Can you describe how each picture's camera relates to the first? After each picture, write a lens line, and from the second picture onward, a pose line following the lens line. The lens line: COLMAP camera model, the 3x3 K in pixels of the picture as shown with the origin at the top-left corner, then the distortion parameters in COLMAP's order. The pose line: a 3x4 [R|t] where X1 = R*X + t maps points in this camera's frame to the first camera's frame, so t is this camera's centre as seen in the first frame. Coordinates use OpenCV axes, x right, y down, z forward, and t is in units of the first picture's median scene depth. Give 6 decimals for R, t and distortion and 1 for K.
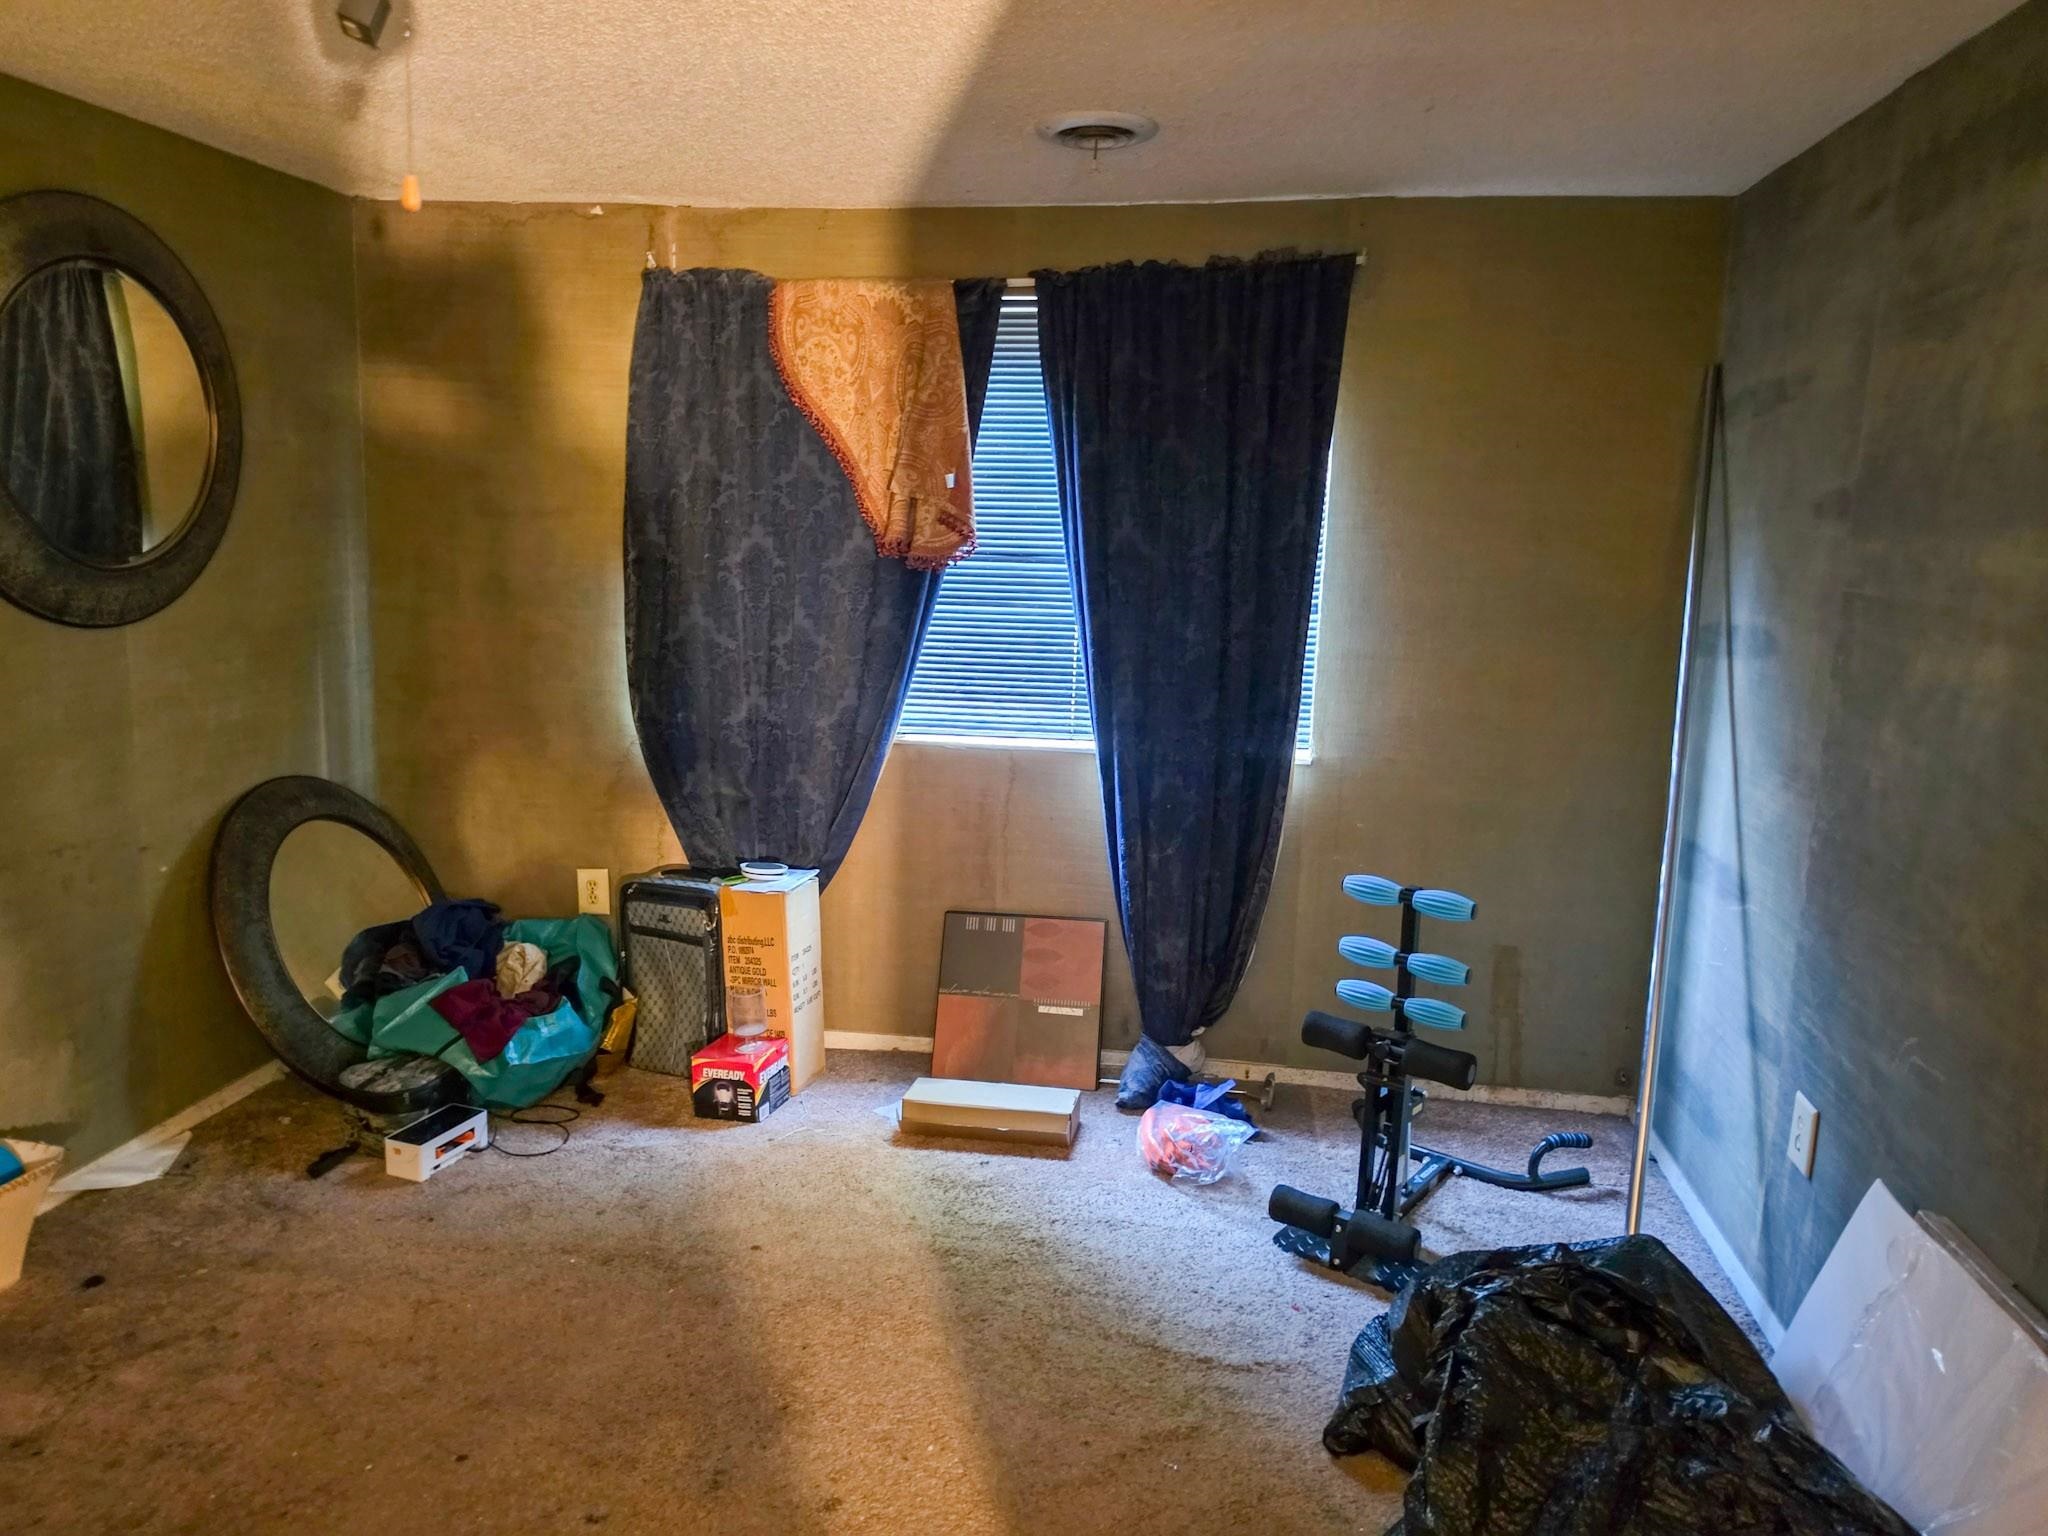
lens RADIAL K [[1419.0, 0, 1033.9], [0, 1419.0, 736.5], [0, 0, 1]] dist [0.131030, -0.192179]
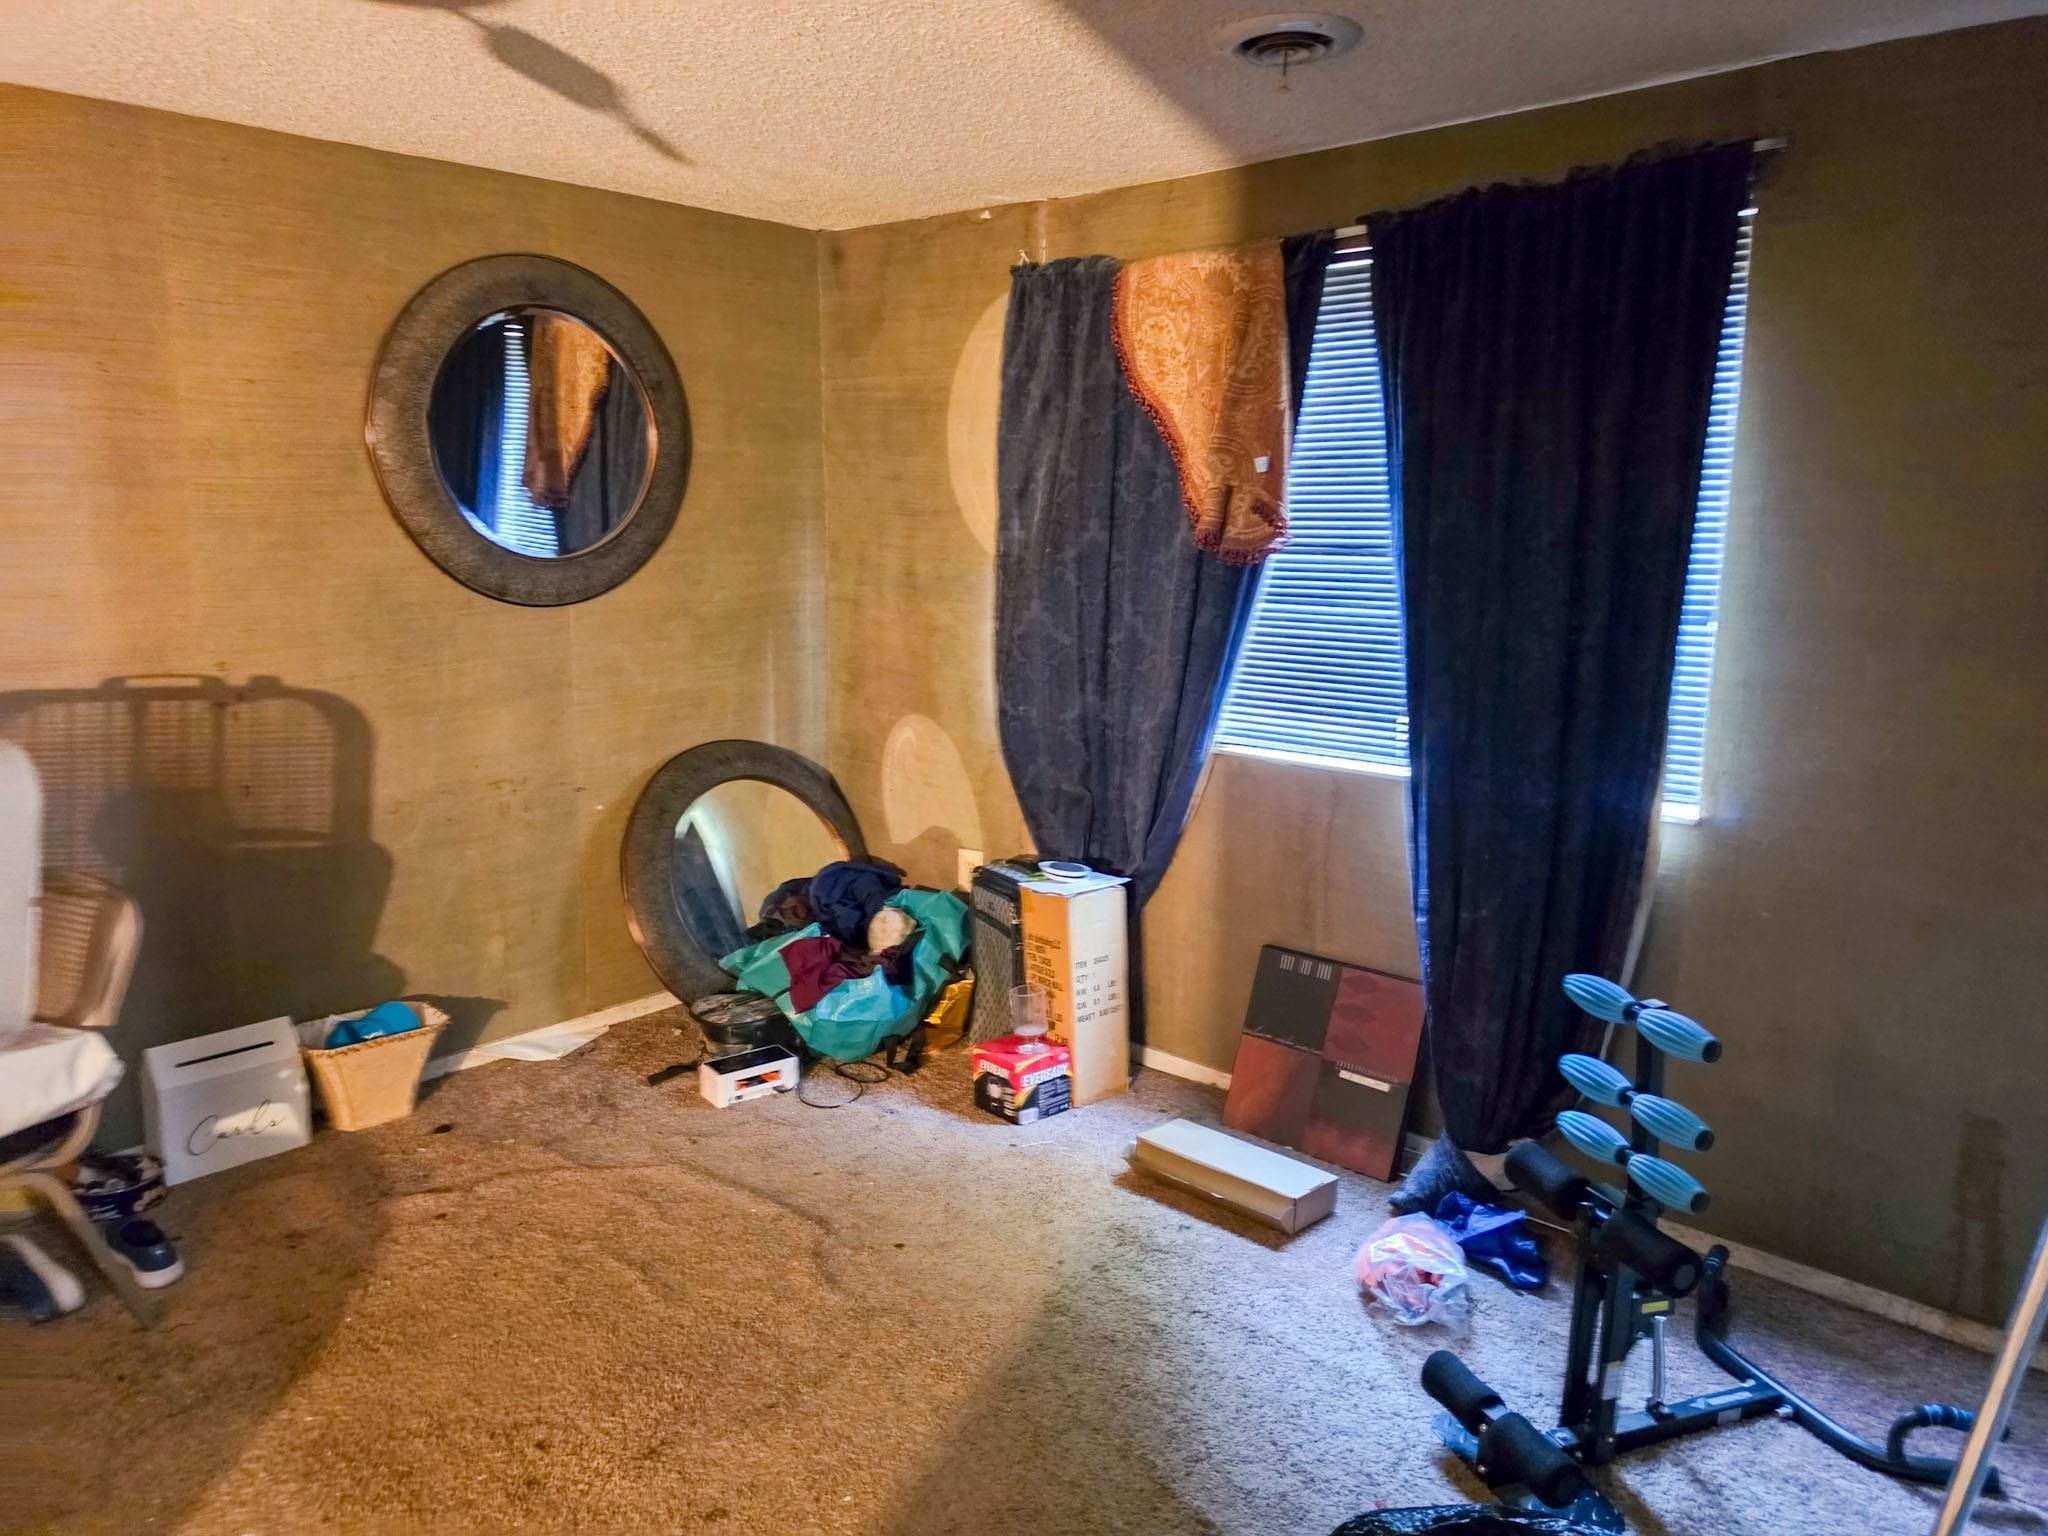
lens RADIAL K [[1419.0, 0, 1033.9], [0, 1419.0, 736.5], [0, 0, 1]] dist [0.131030, -0.192179]
pose [[0.832345, 0.072840, -0.549451, 0.324280], [-0.072030, 0.997136, 0.023074, -0.019678], [0.549558, 0.020371, 0.835207, 0.174223]]
